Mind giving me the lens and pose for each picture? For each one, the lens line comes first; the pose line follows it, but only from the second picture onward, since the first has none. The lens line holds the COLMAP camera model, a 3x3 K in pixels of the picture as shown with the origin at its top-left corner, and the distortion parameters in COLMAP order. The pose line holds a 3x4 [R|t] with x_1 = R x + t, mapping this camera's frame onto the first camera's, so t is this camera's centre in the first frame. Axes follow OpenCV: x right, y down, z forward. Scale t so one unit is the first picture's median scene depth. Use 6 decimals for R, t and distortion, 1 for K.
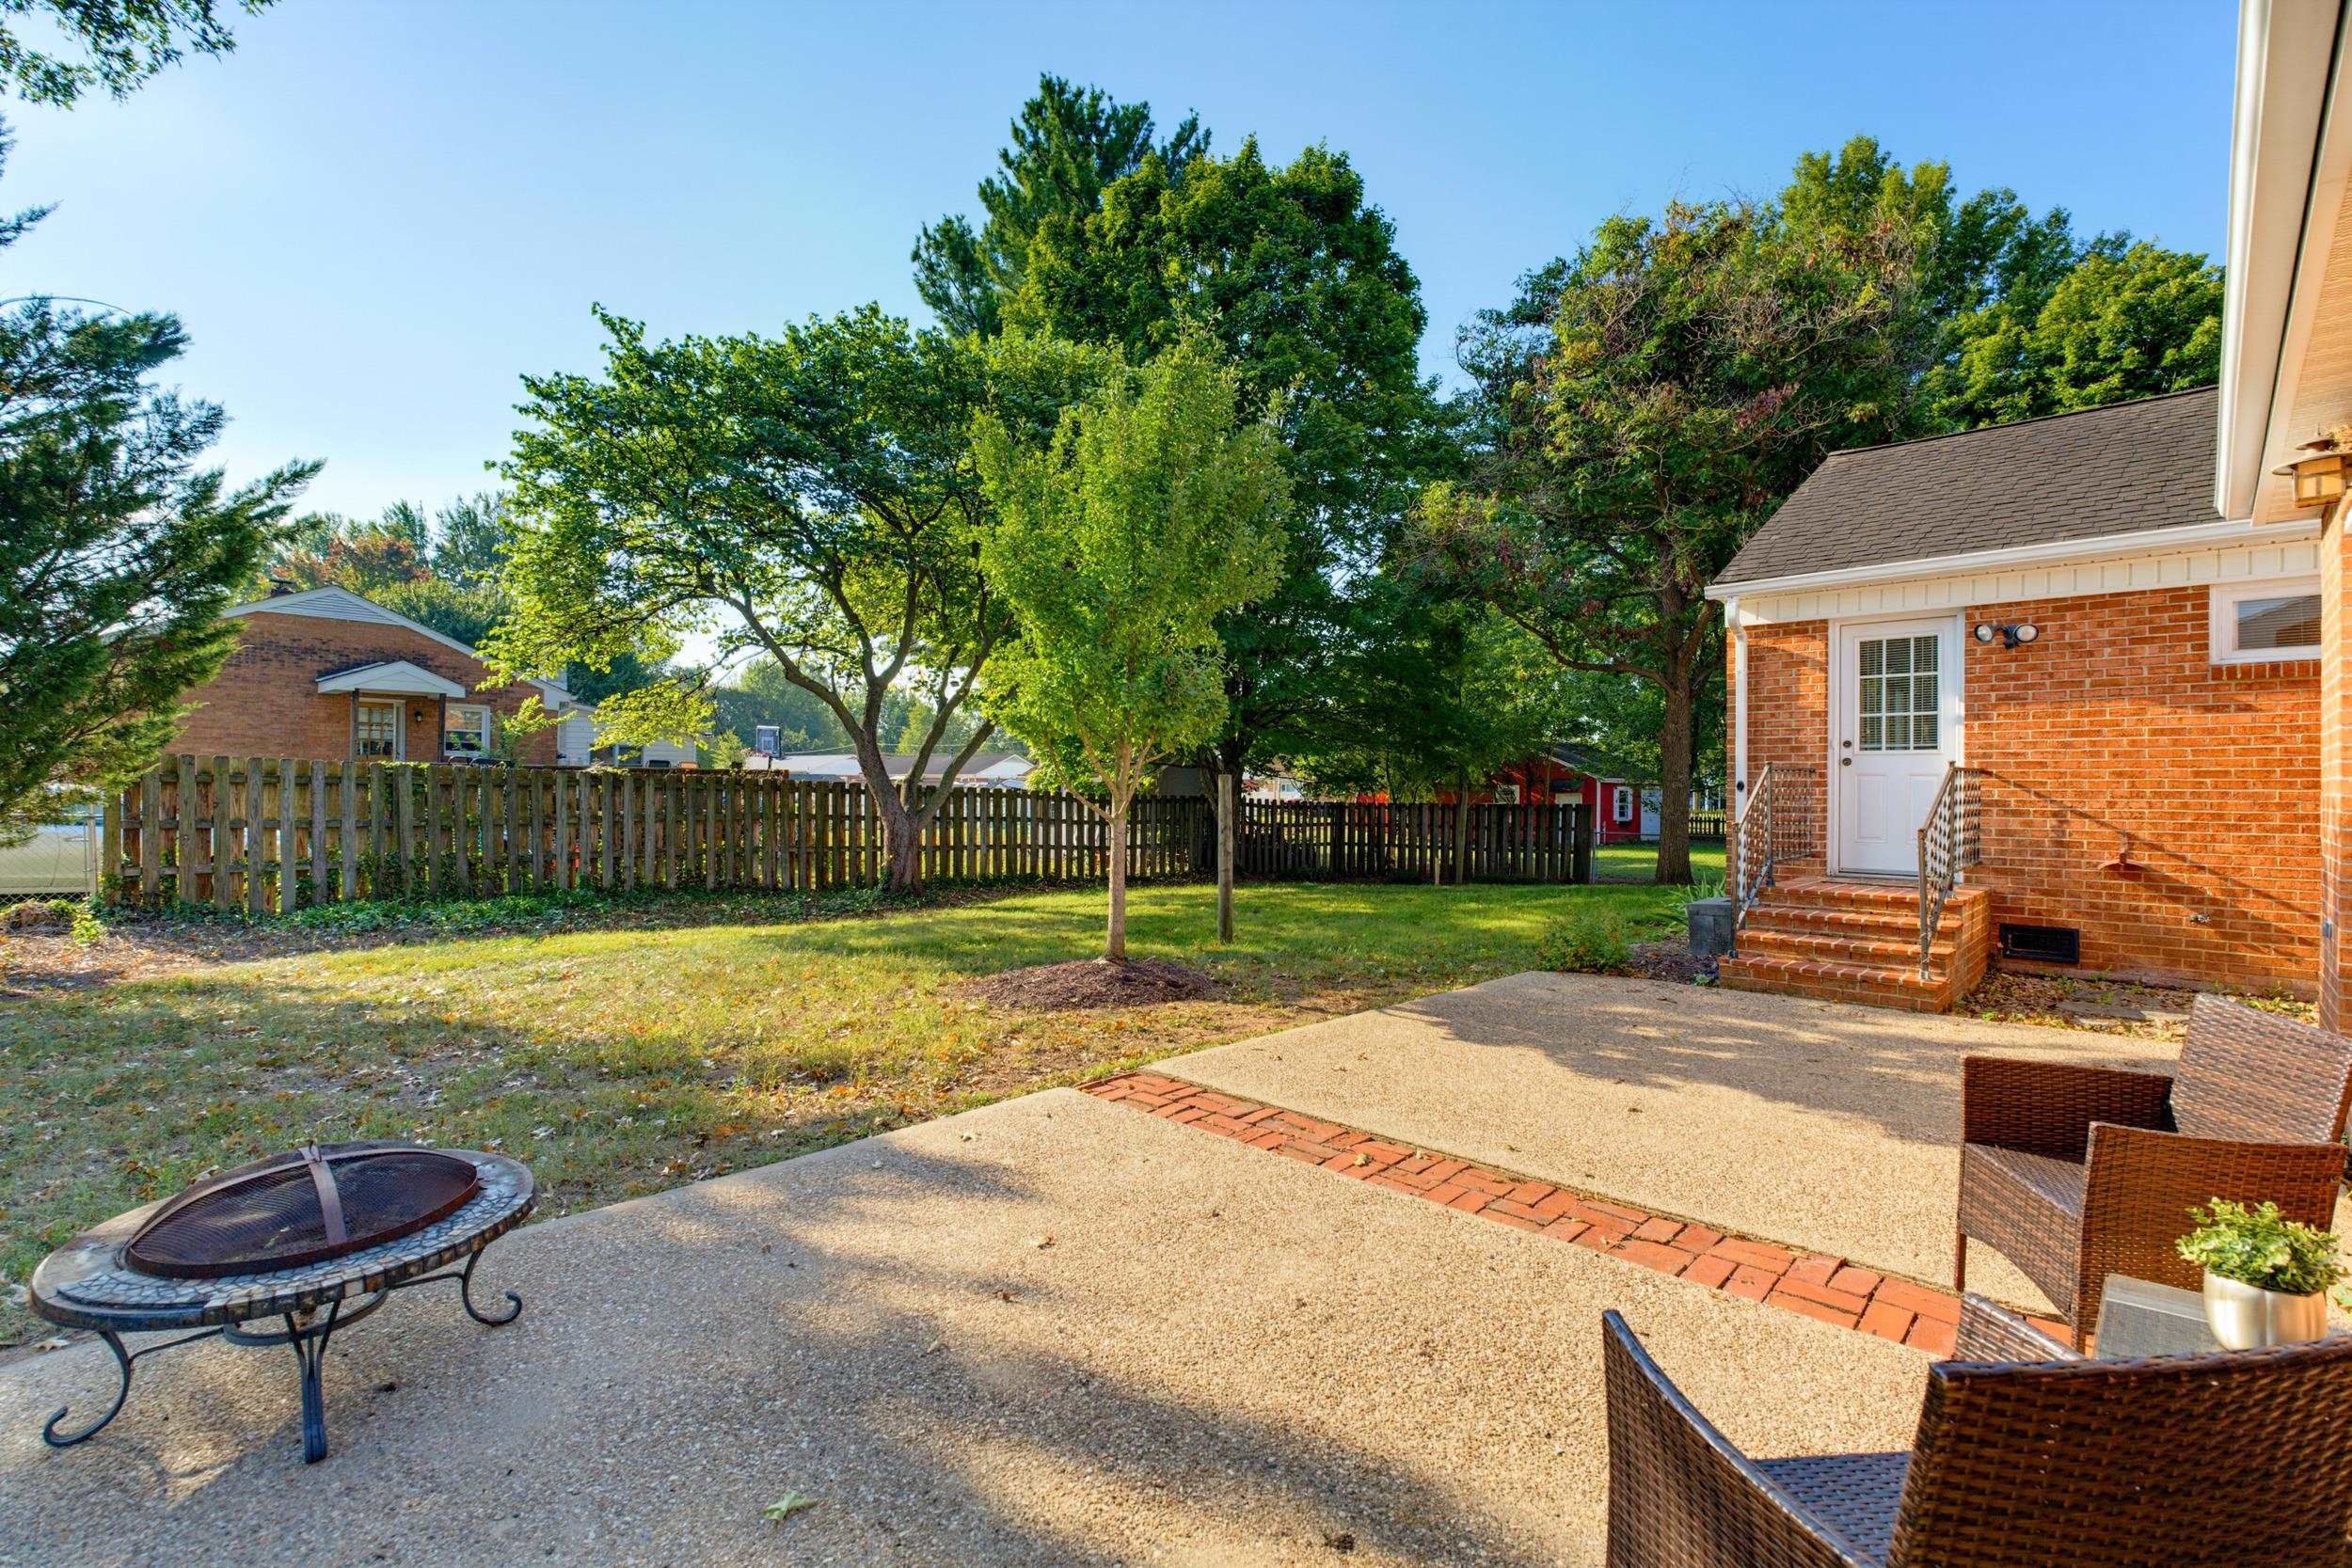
lens RADIAL K [[1069.0, 0, 1182.8], [0, 1069.0, 783.7], [0, 0, 1]] dist [-0.011893, 0.001512]
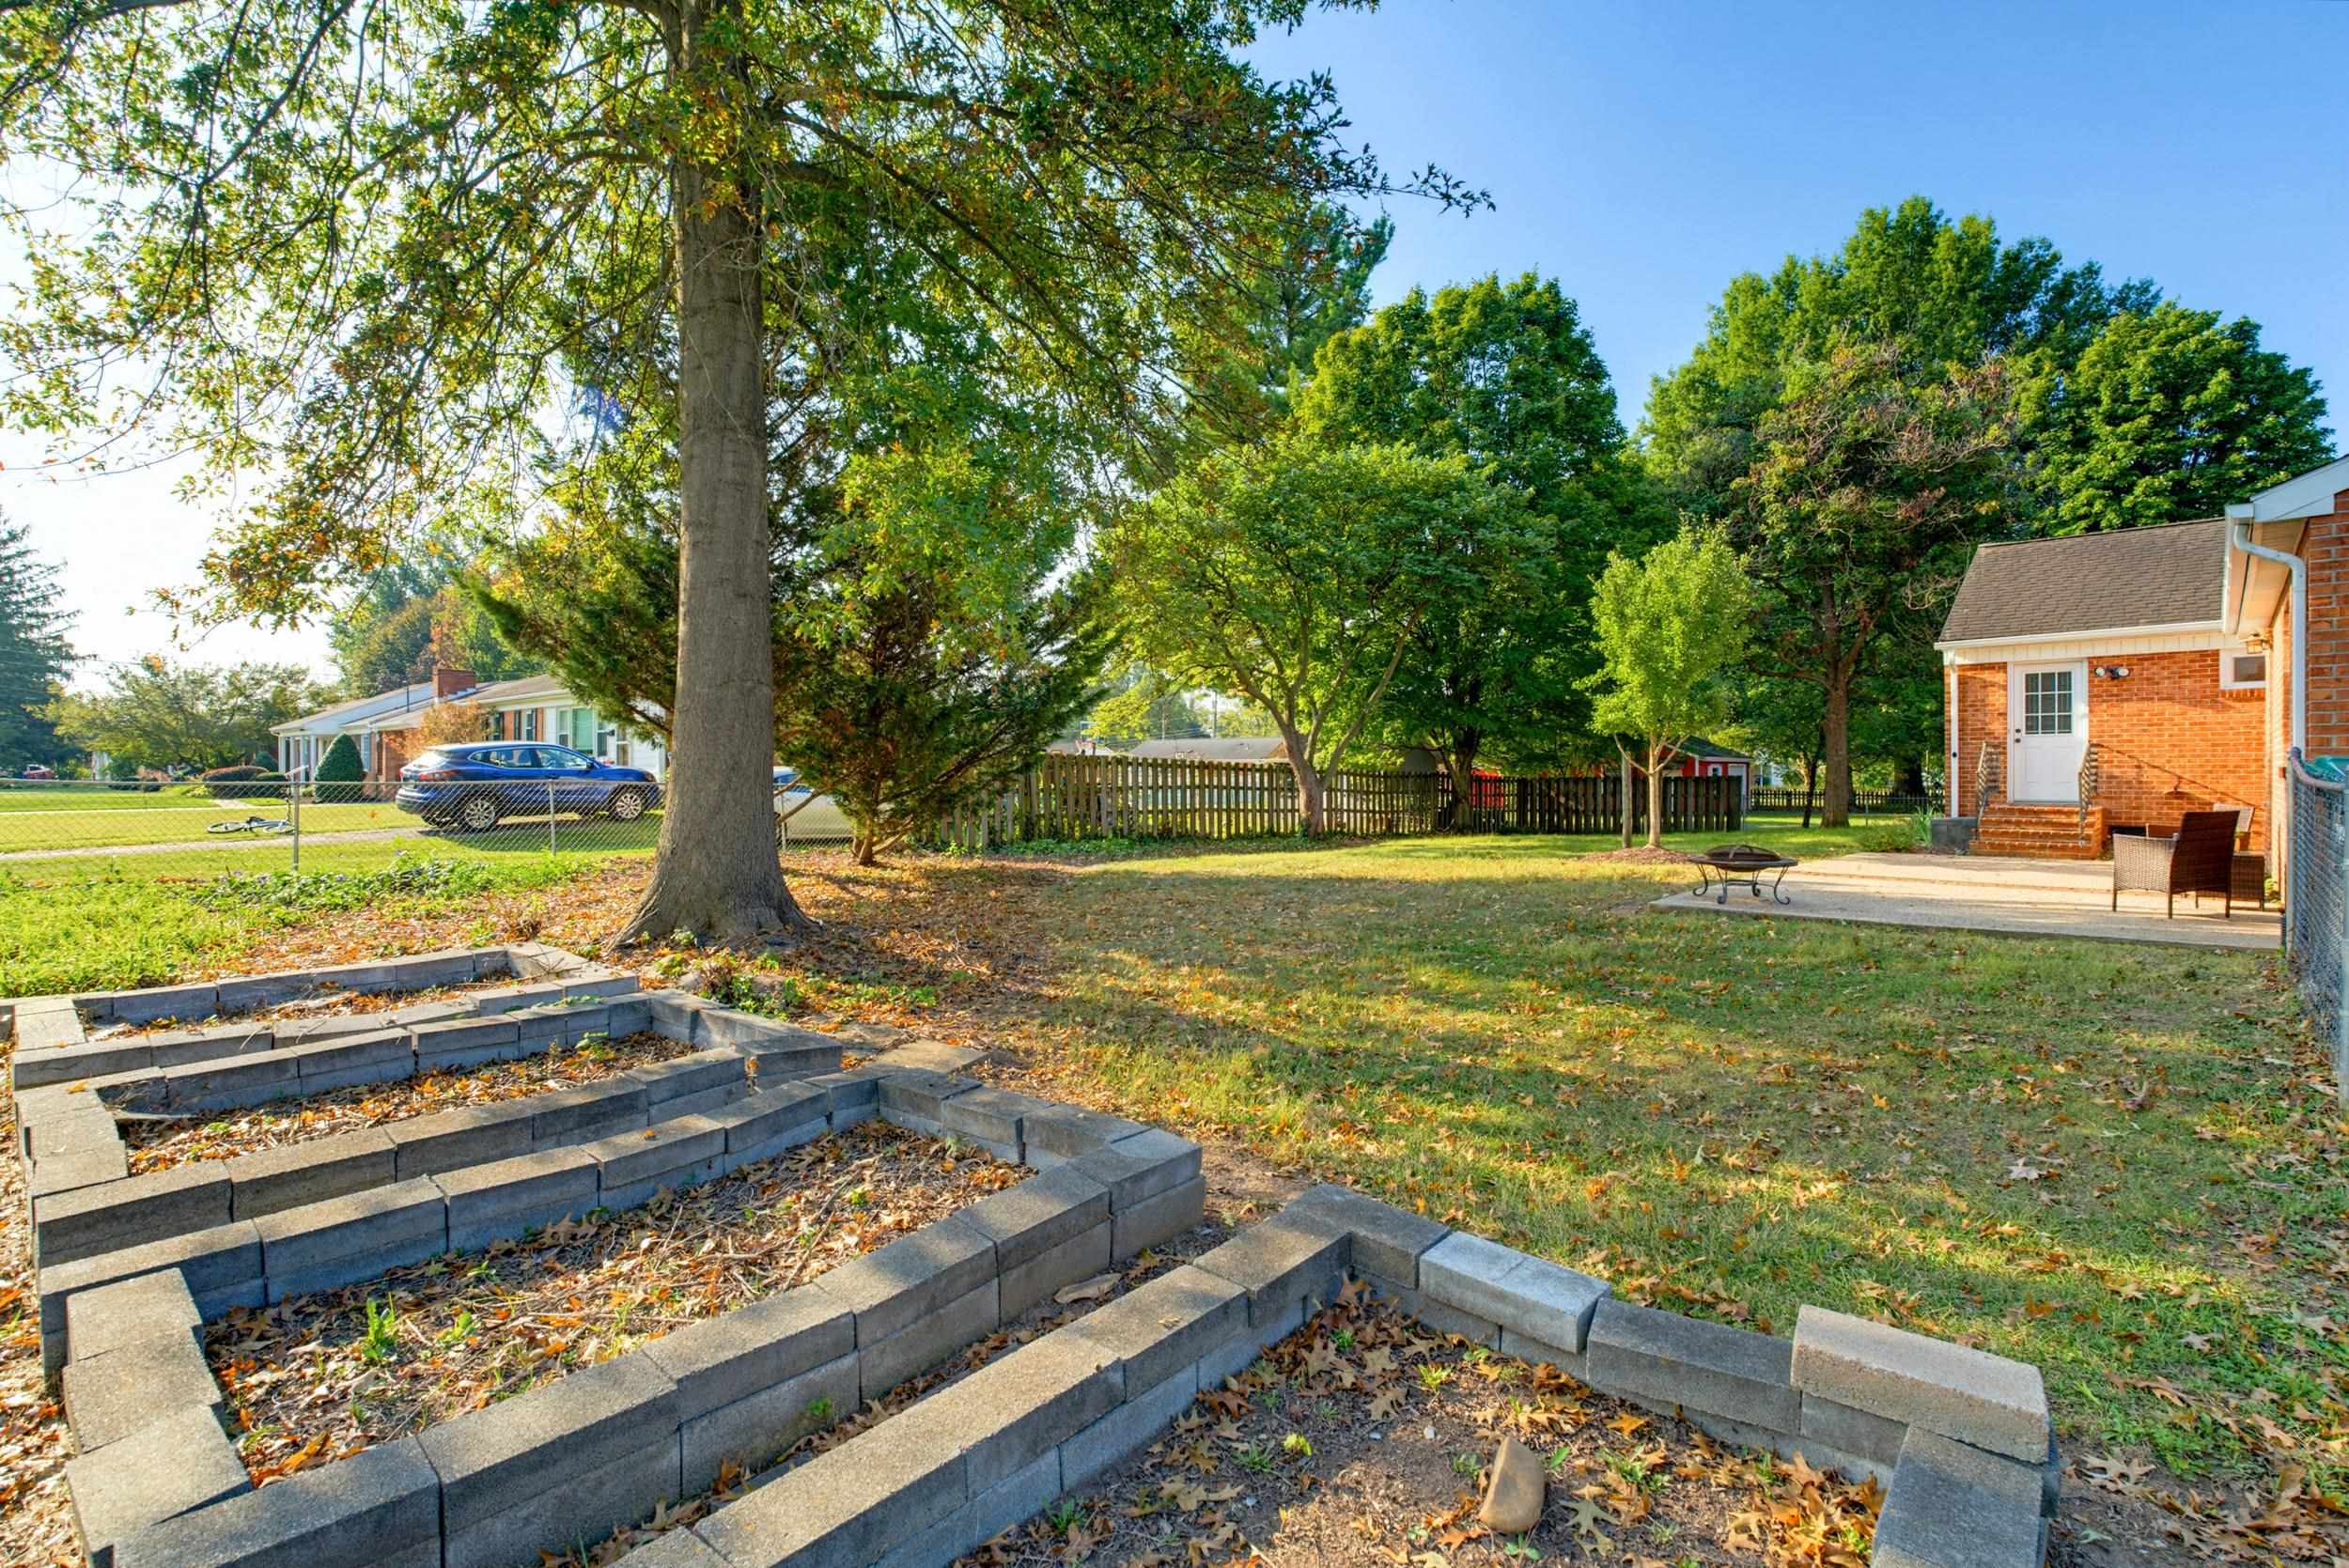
lens RADIAL K [[1067.7, 0, 1181.3], [0, 1067.7, 774.3], [0, 0, 1]] dist [-0.011893, 0.001512]
pose [[0.999910, -0.009085, -0.009850, -0.768996], [0.009136, 0.999945, 0.005155, 0.014118], [0.009803, -0.005245, 0.999938, -0.803225]]
